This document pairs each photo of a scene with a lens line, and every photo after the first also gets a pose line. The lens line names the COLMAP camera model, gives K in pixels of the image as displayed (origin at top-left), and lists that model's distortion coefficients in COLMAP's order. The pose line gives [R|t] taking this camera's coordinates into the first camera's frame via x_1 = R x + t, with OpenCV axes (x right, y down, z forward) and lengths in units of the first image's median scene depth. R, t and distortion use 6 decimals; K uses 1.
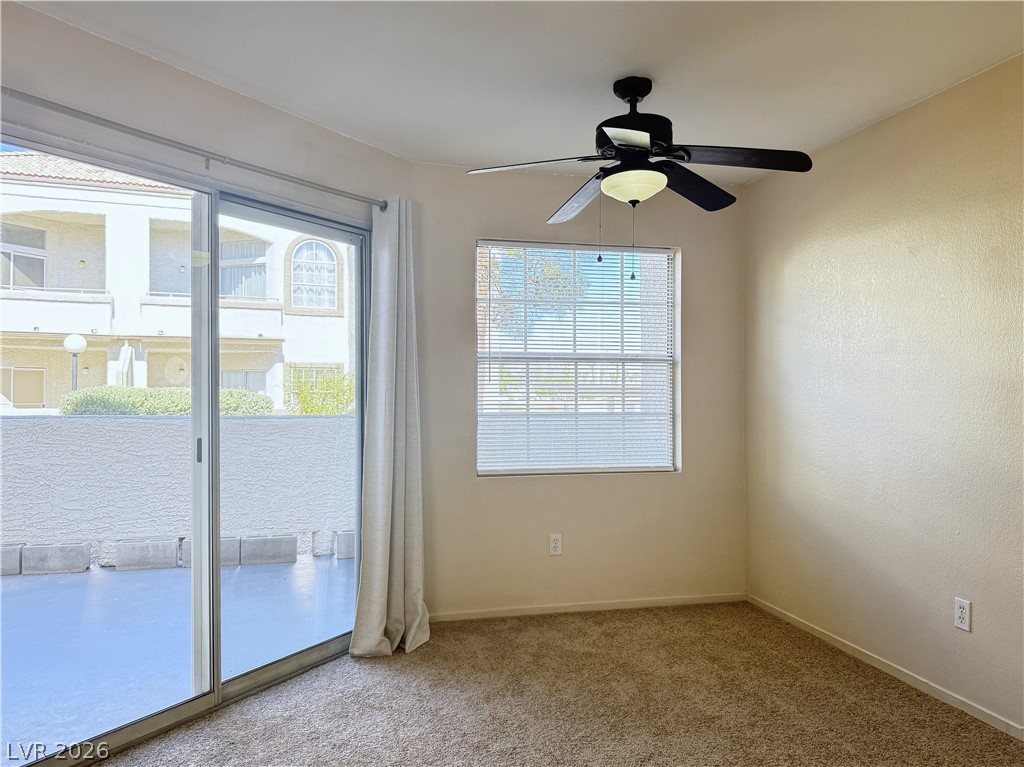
lens RADIAL K [[729.0, 0, 512.7], [0, 729.0, 384.6], [0, 0, 1]] dist [0.082506, -0.089484]
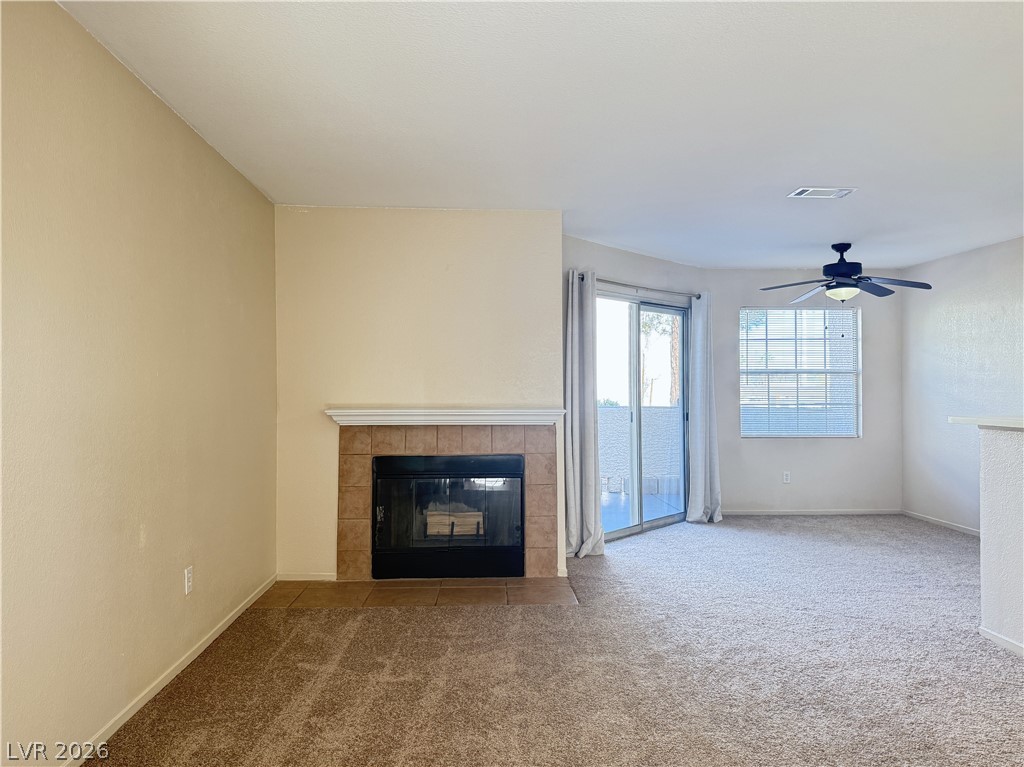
lens RADIAL K [[729.0, 0, 506.1], [0, 729.0, 383.5], [0, 0, 1]] dist [0.082506, -0.089484]
pose [[0.980911, -0.002148, -0.194444, -0.286812], [0.002690, 0.999993, 0.002525, -0.016999], [0.194437, -0.003000, 0.980910, -0.983119]]
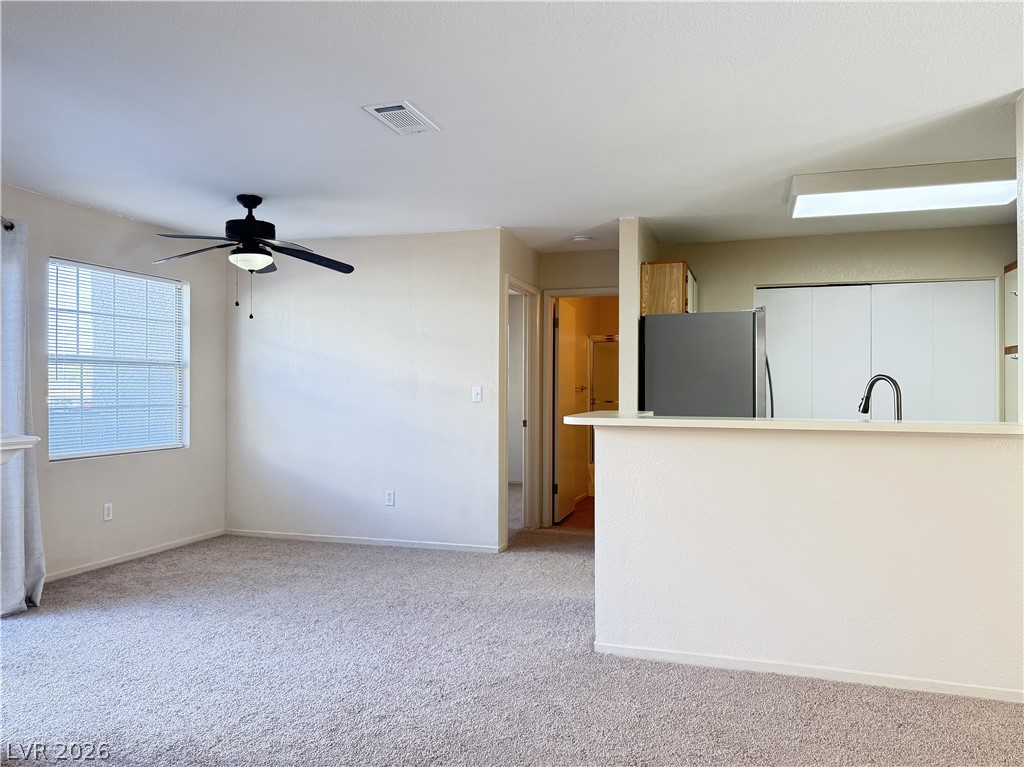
lens RADIAL K [[729.0, 0, 503.9], [0, 729.0, 379.1], [0, 0, 1]] dist [0.082506, -0.089484]
pose [[0.541842, 0.013431, 0.840373, -0.696716], [-0.011737, 0.999896, -0.008413, -0.003585], [-0.840398, -0.005304, 0.541943, -0.267050]]
